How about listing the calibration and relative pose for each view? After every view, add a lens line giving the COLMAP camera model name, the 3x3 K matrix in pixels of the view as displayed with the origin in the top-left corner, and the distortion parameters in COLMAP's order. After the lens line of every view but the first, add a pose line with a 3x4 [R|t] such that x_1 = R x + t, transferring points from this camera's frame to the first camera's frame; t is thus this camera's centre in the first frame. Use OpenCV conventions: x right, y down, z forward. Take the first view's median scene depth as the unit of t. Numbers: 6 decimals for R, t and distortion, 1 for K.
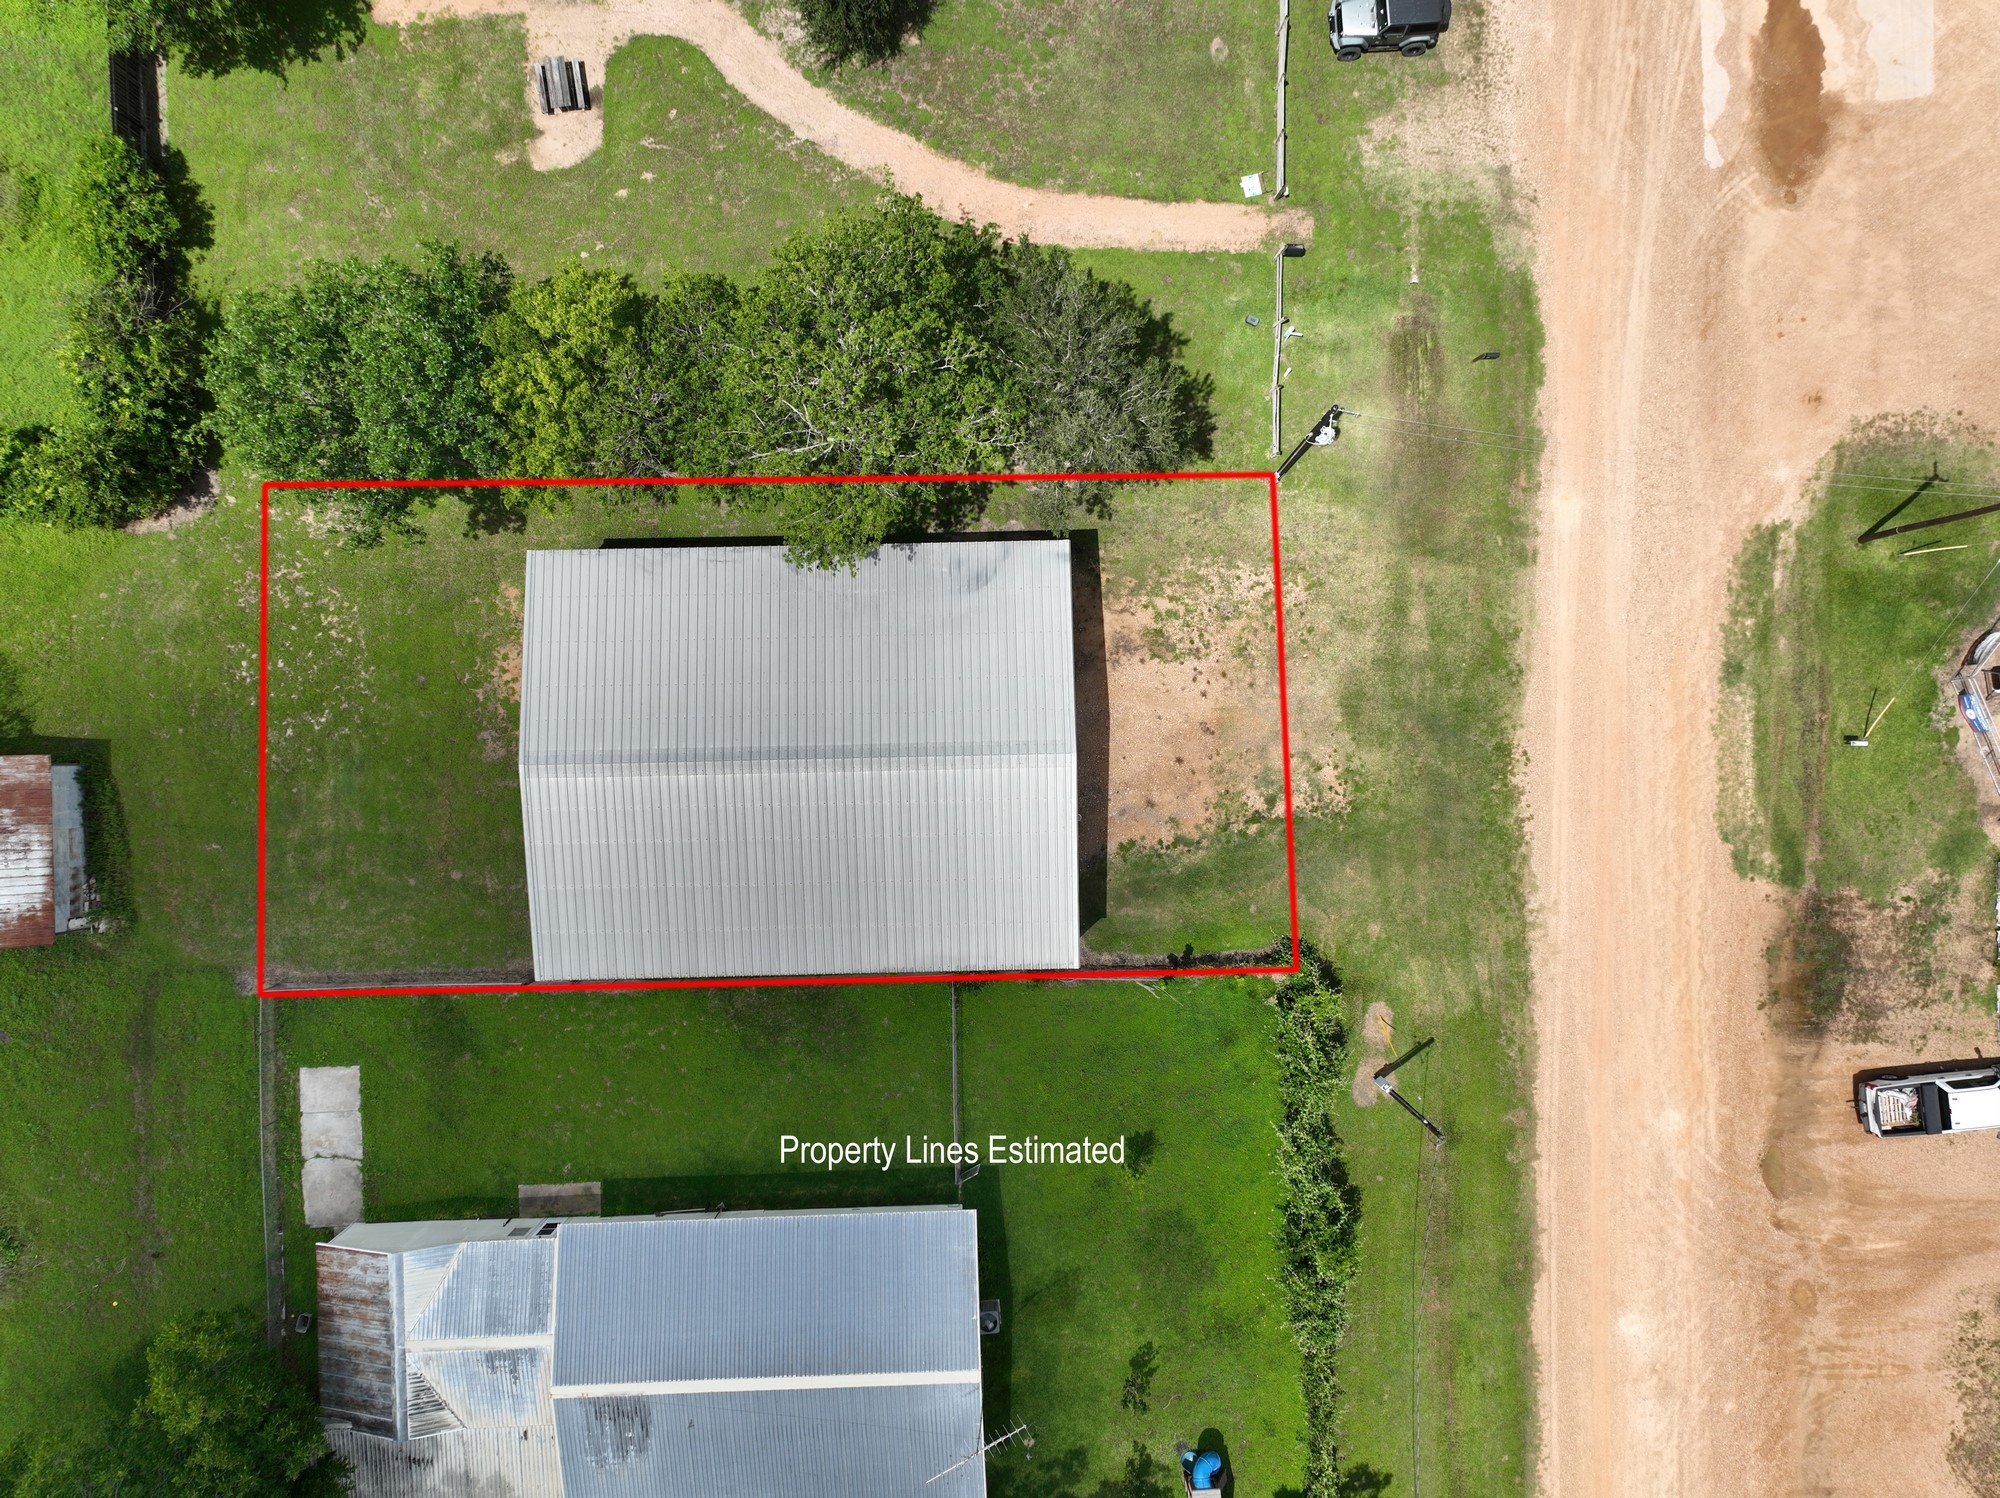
lens RADIAL K [[1403.7, 0, 1004.7], [0, 1403.7, 748.5], [0, 0, 1]] dist [-0.007352, 0.023528]
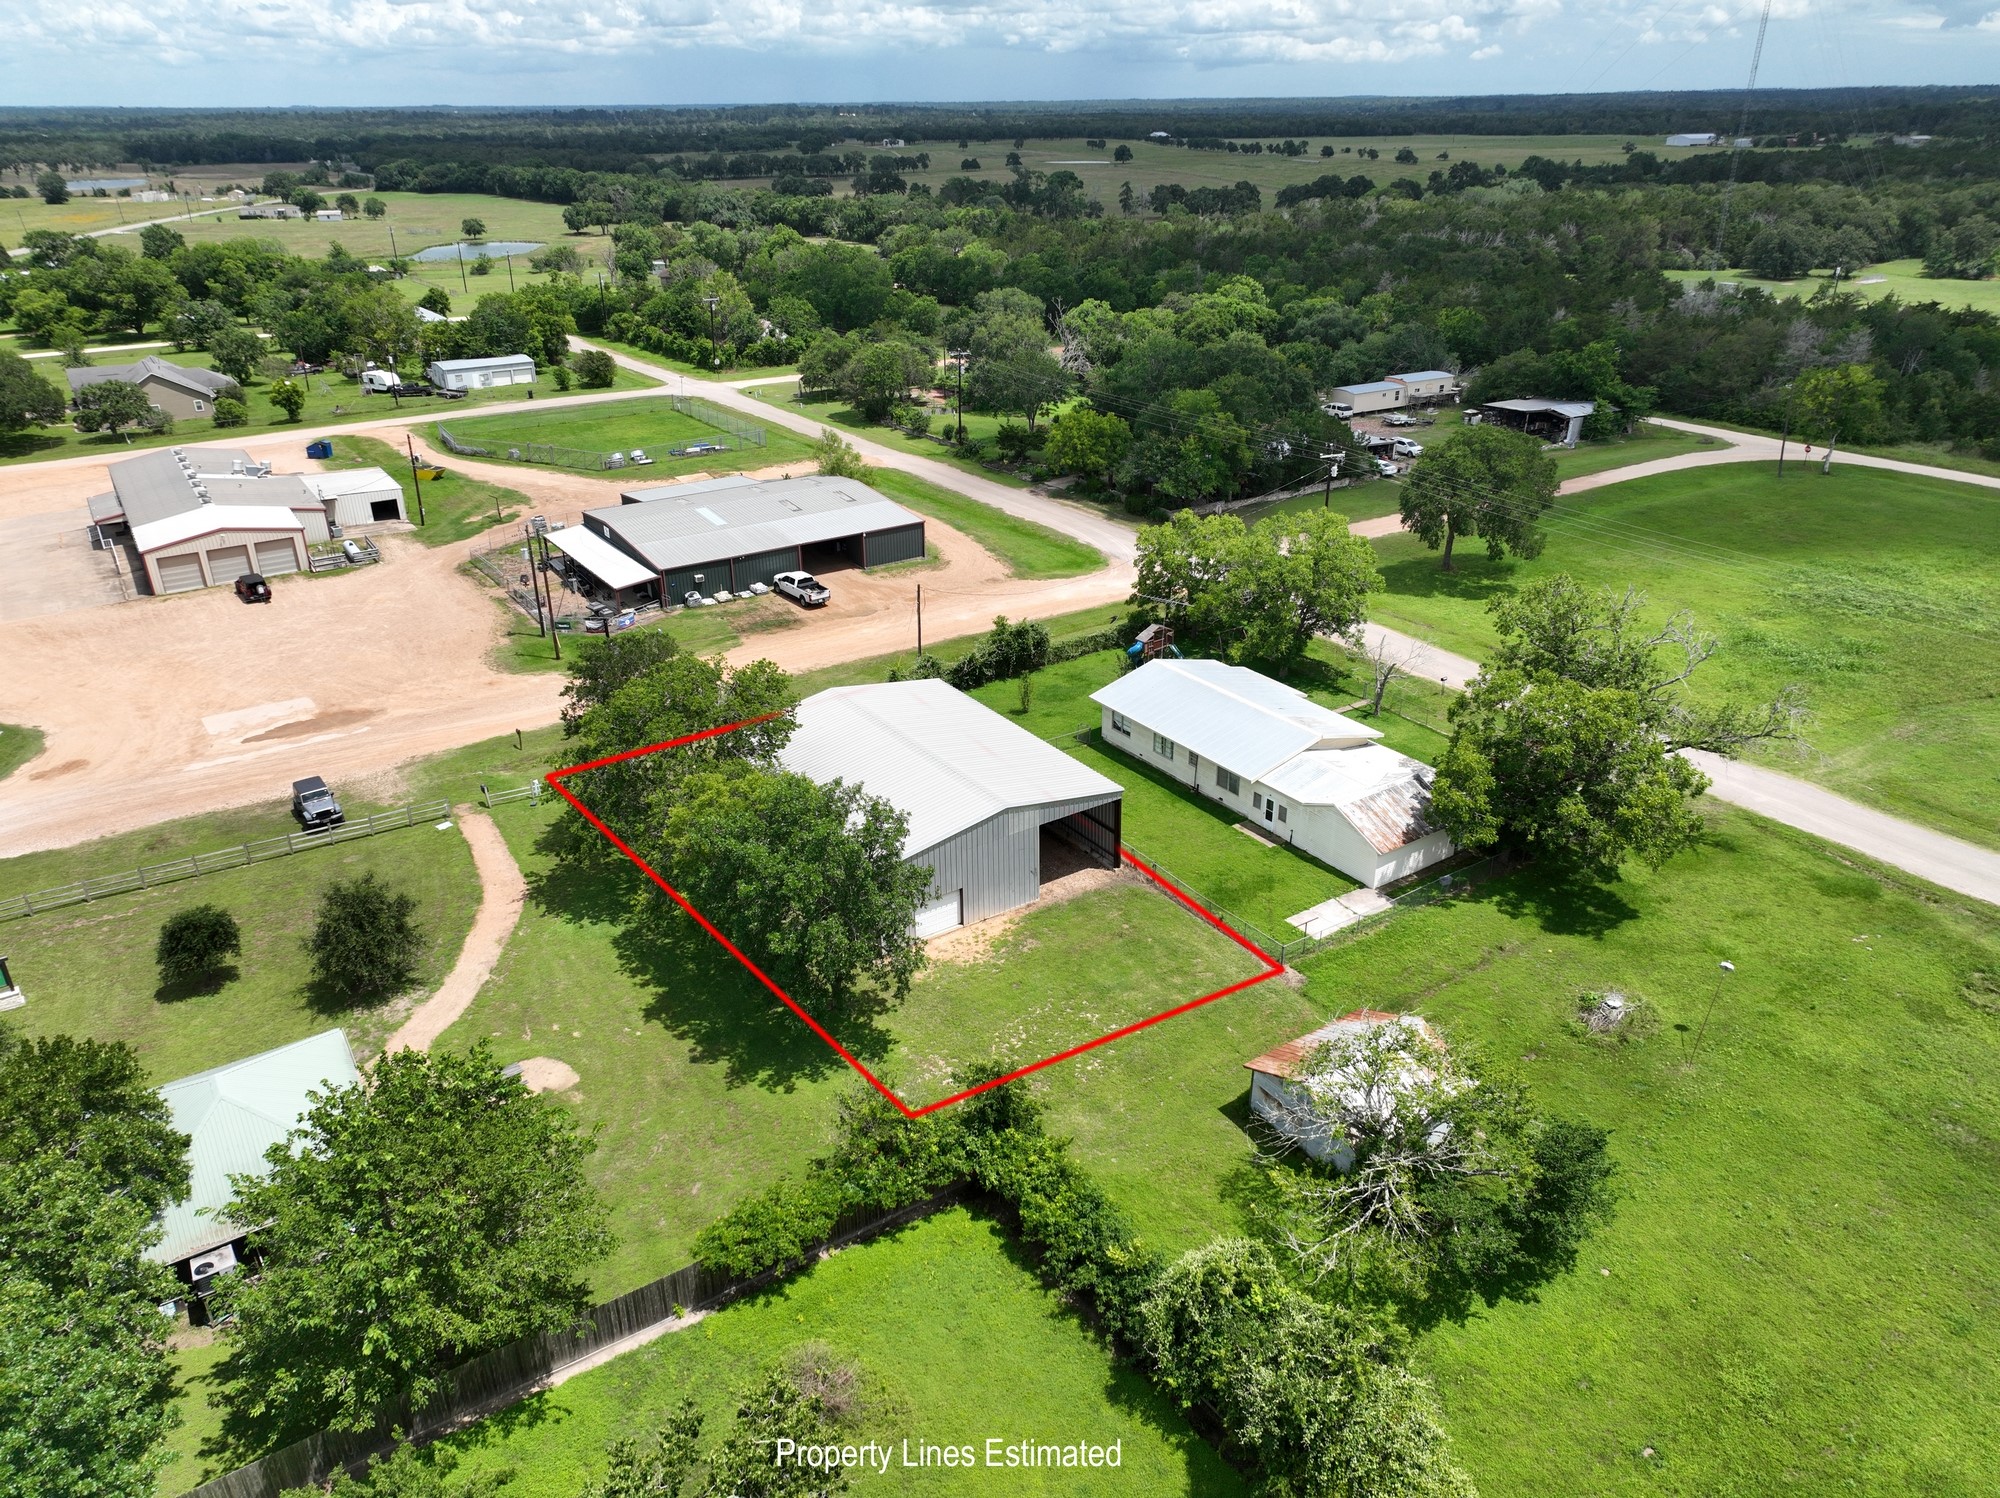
lens RADIAL K [[1403.7, 0, 1004.7], [0, 1403.7, 748.5], [0, 0, 1]] dist [-0.007352, 0.023528]
pose [[-0.537405, -0.356966, 0.764049, -1.270365], [0.843321, -0.229906, 0.485750, -0.605192], [0.002264, 0.905383, 0.424590, 0.282214]]
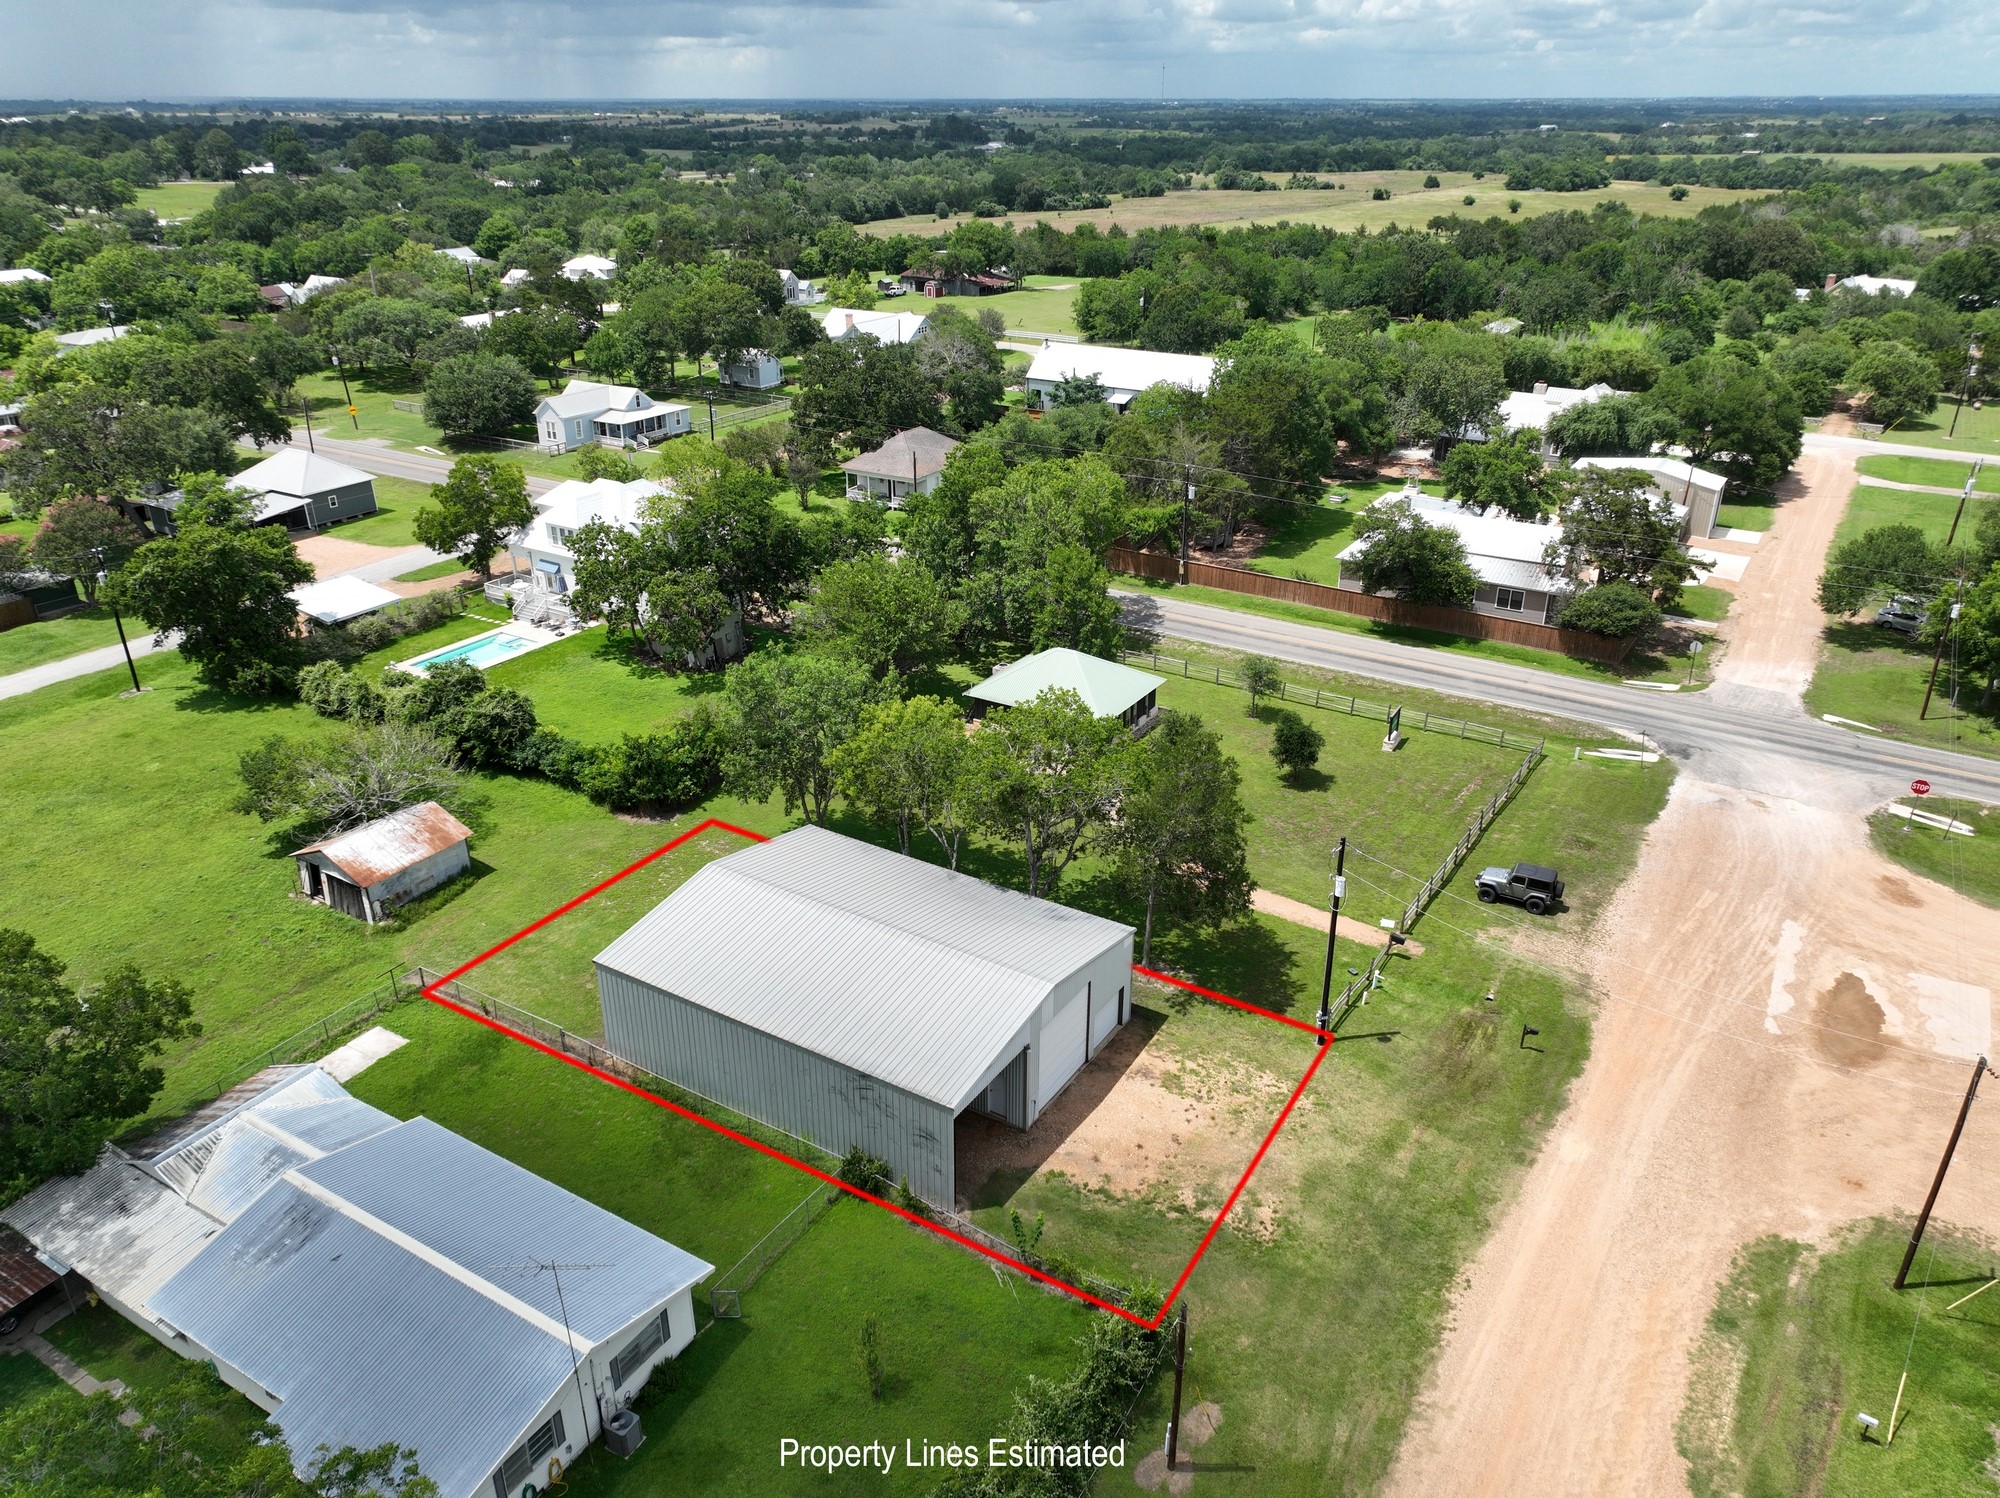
lens RADIAL K [[1403.7, 0, 1004.7], [0, 1403.7, 748.5], [0, 0, 1]] dist [-0.007352, 0.023528]
pose [[0.838177, 0.222601, -0.497904, 0.499770], [-0.545327, 0.356866, -0.758462, 0.761795], [0.008851, 0.907246, 0.420507, 0.274527]]
